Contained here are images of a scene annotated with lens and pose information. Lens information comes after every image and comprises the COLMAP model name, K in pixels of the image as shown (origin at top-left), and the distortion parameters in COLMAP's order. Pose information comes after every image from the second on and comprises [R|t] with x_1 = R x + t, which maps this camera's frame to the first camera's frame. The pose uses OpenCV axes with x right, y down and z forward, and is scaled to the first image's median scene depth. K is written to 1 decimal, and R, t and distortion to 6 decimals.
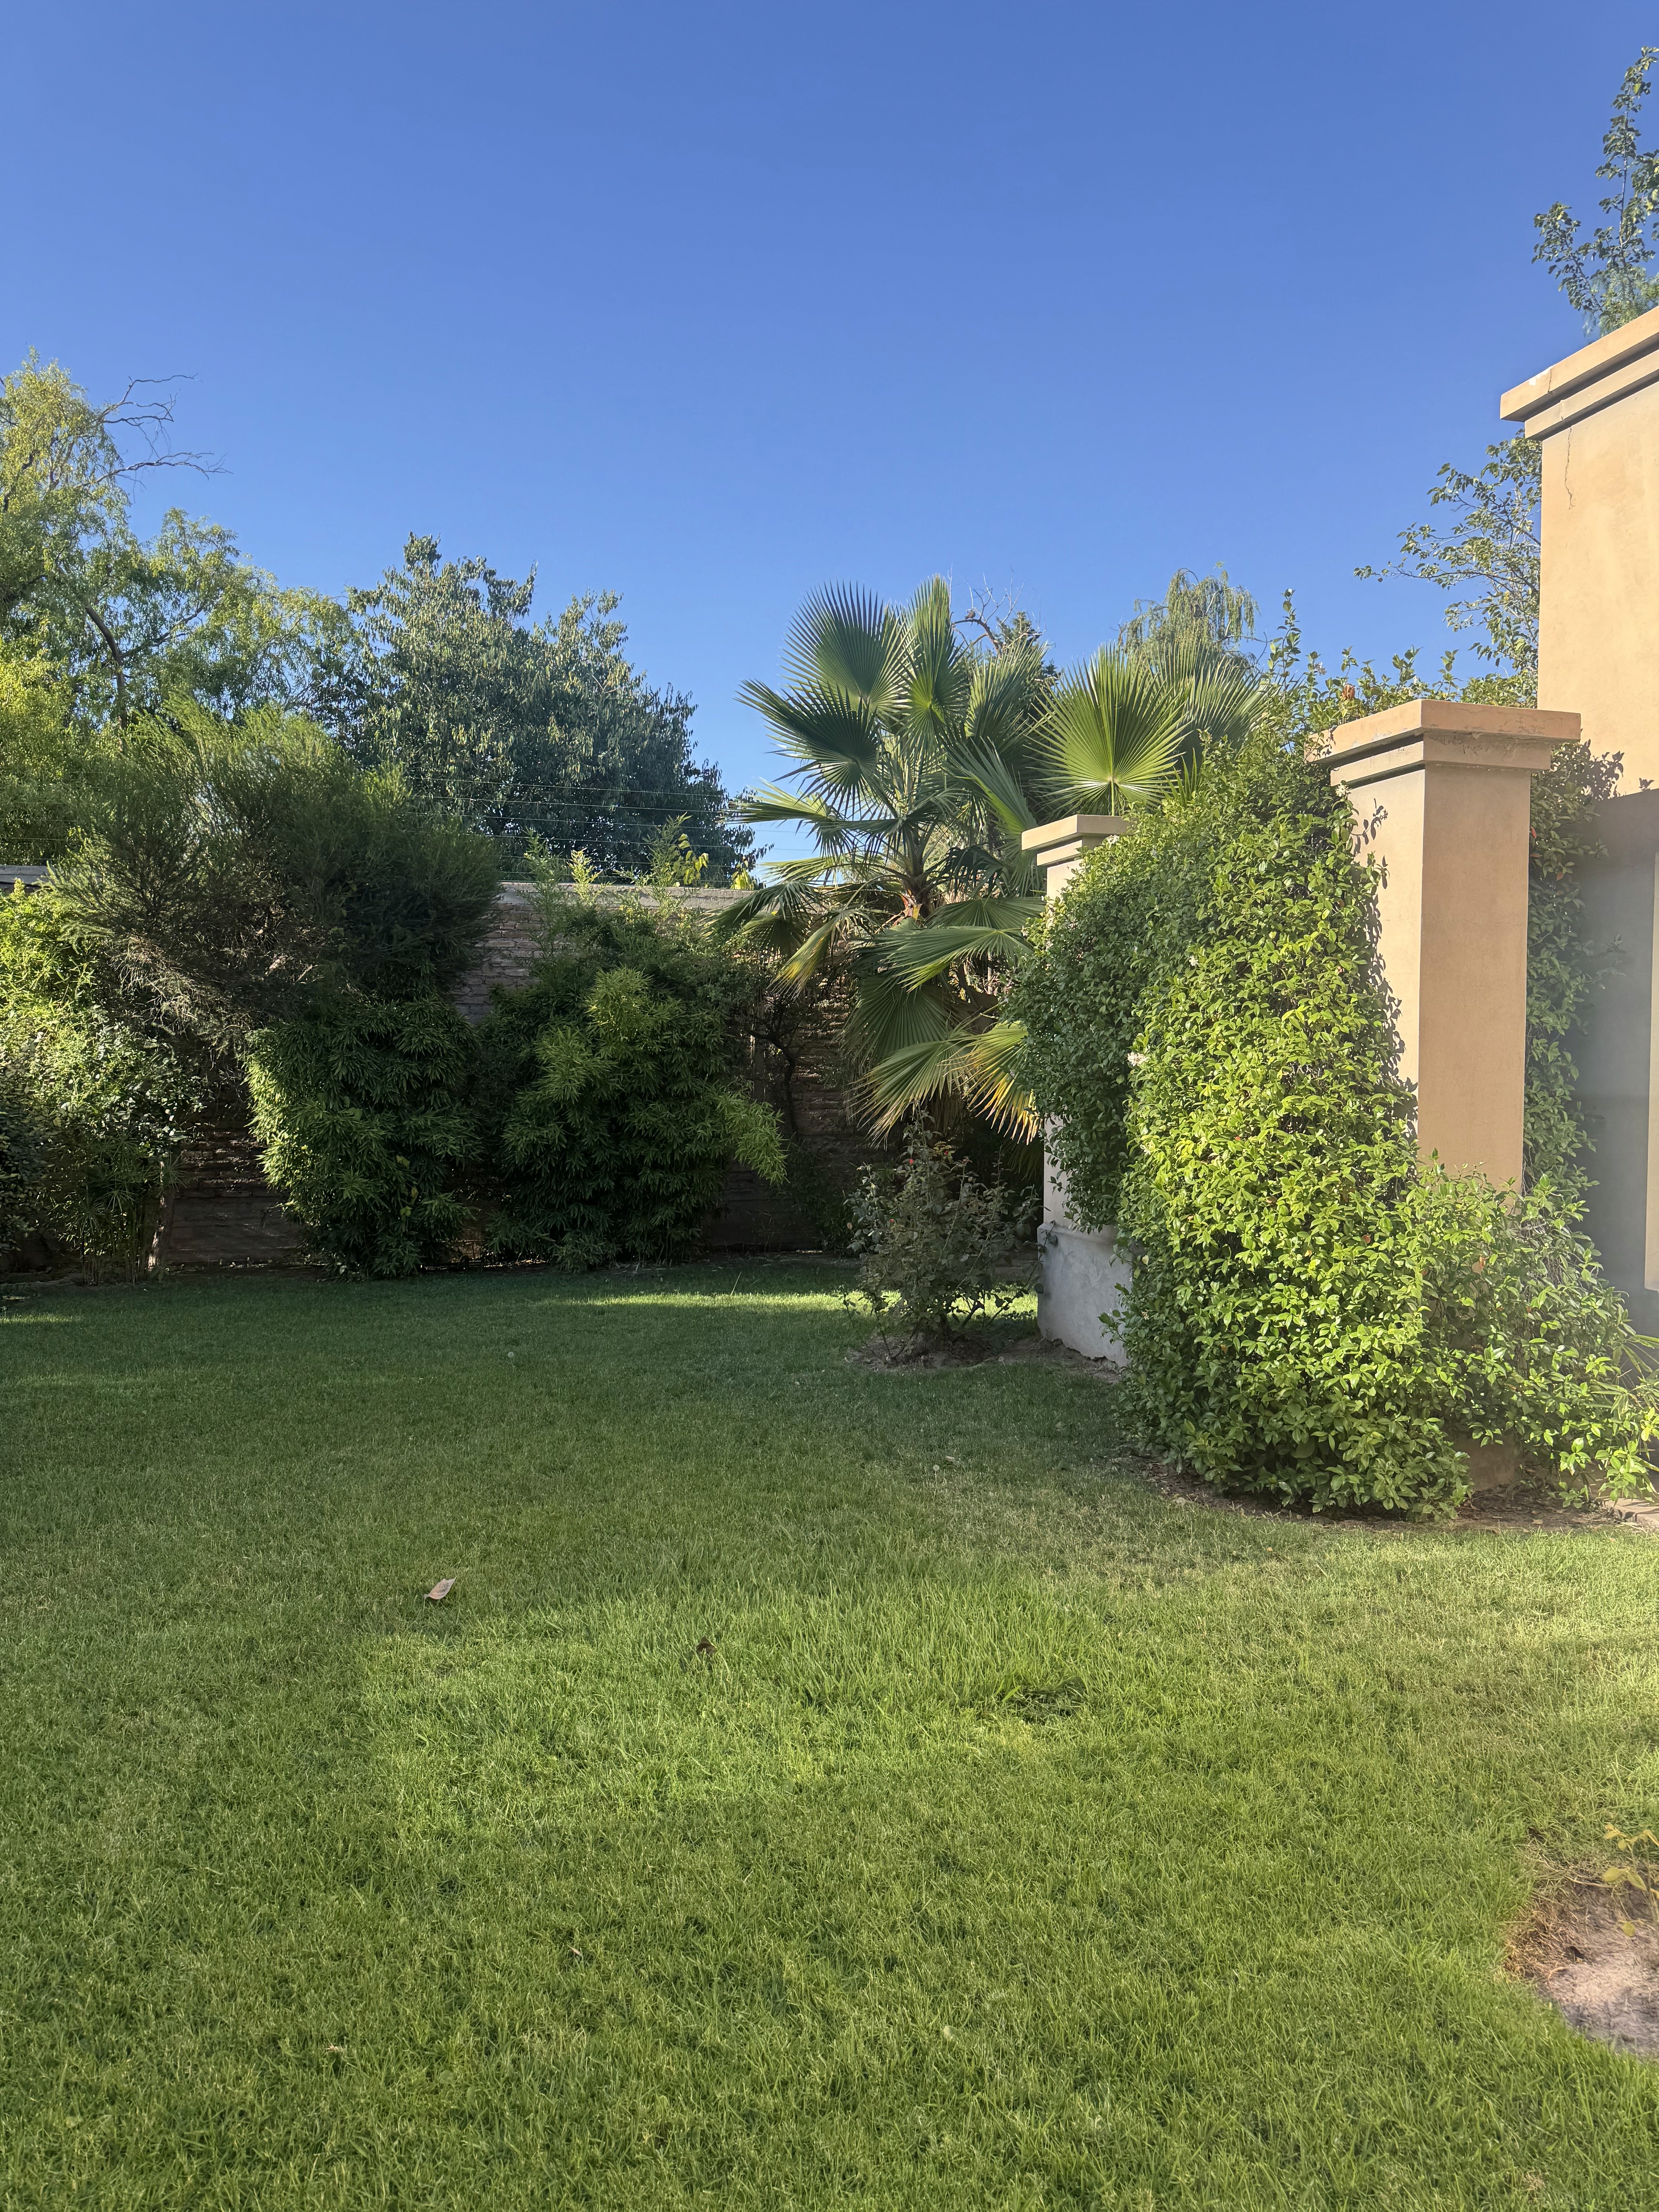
lens RADIAL K [[1535.7, 0, 829.0], [0, 1535.7, 1102.6], [0, 0, 1]] dist [0.046627, -0.063444]
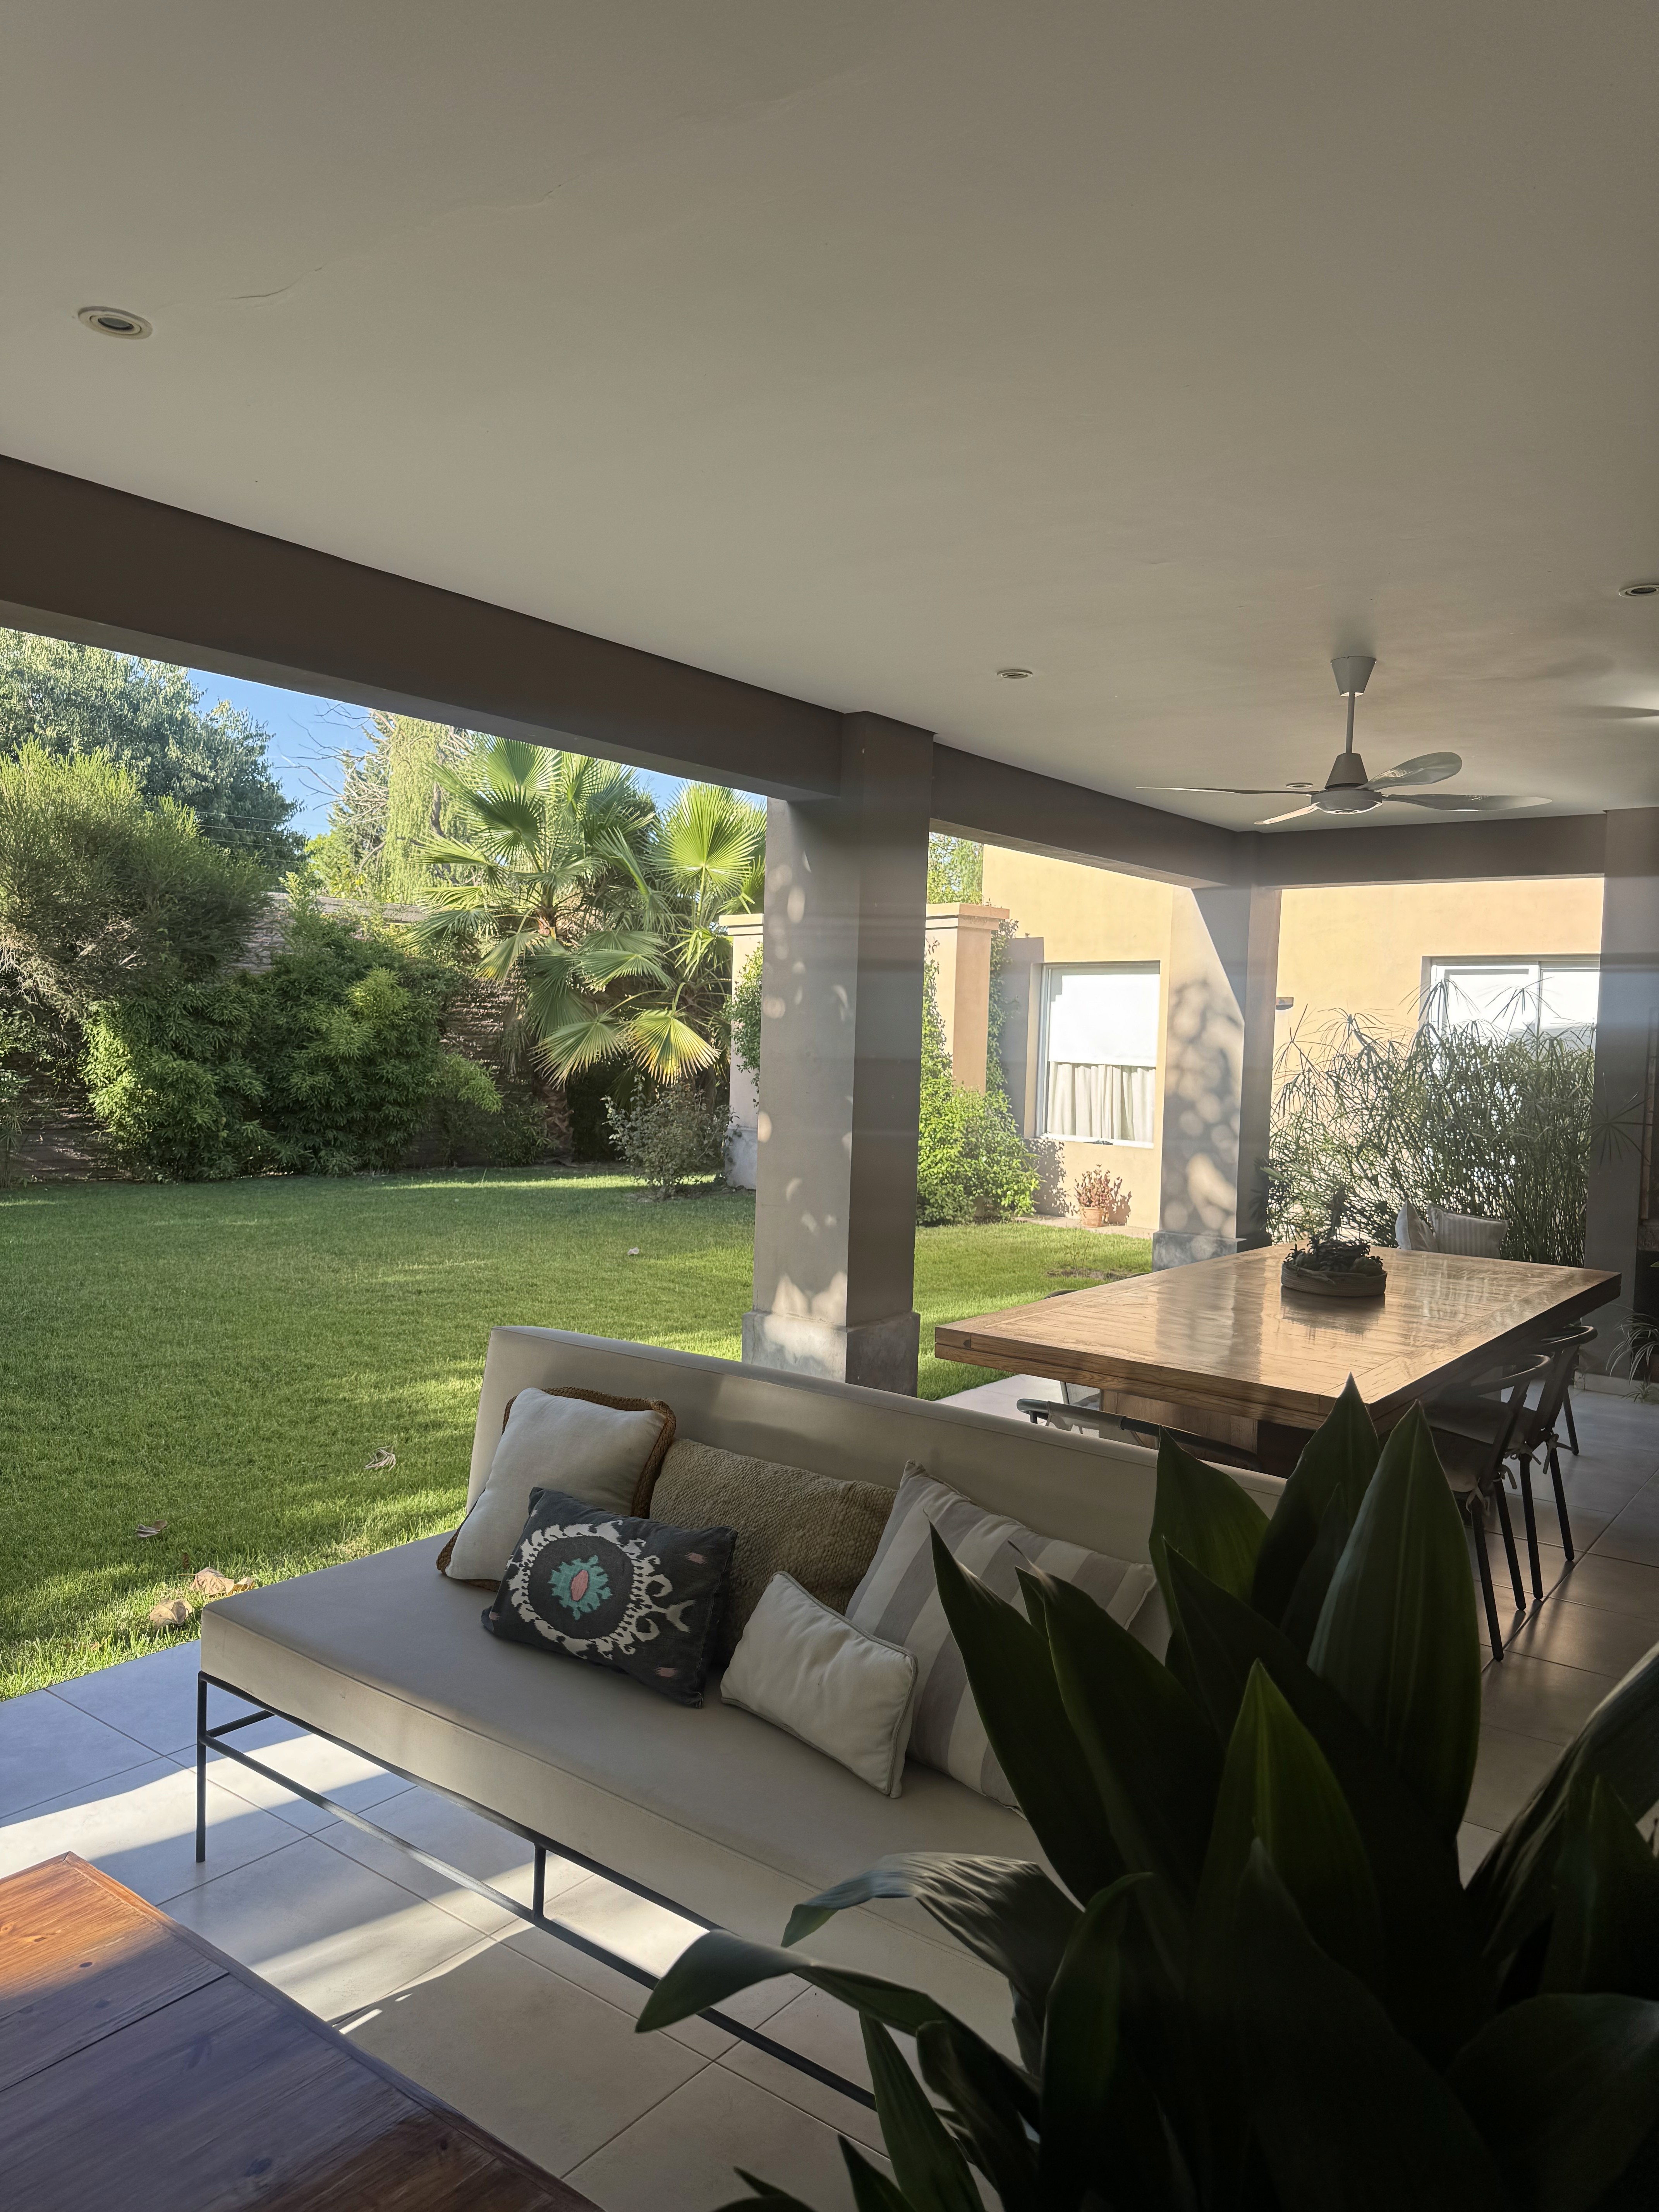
lens RADIAL K [[1535.7, 0, 824.4], [0, 1535.7, 1092.9], [0, 0, 1]] dist [0.046627, -0.063444]
pose [[0.899150, 0.003370, 0.437627, -0.824485], [-0.010519, 0.999848, 0.013914, 0.015599], [-0.437514, -0.017114, 0.899049, -1.055073]]
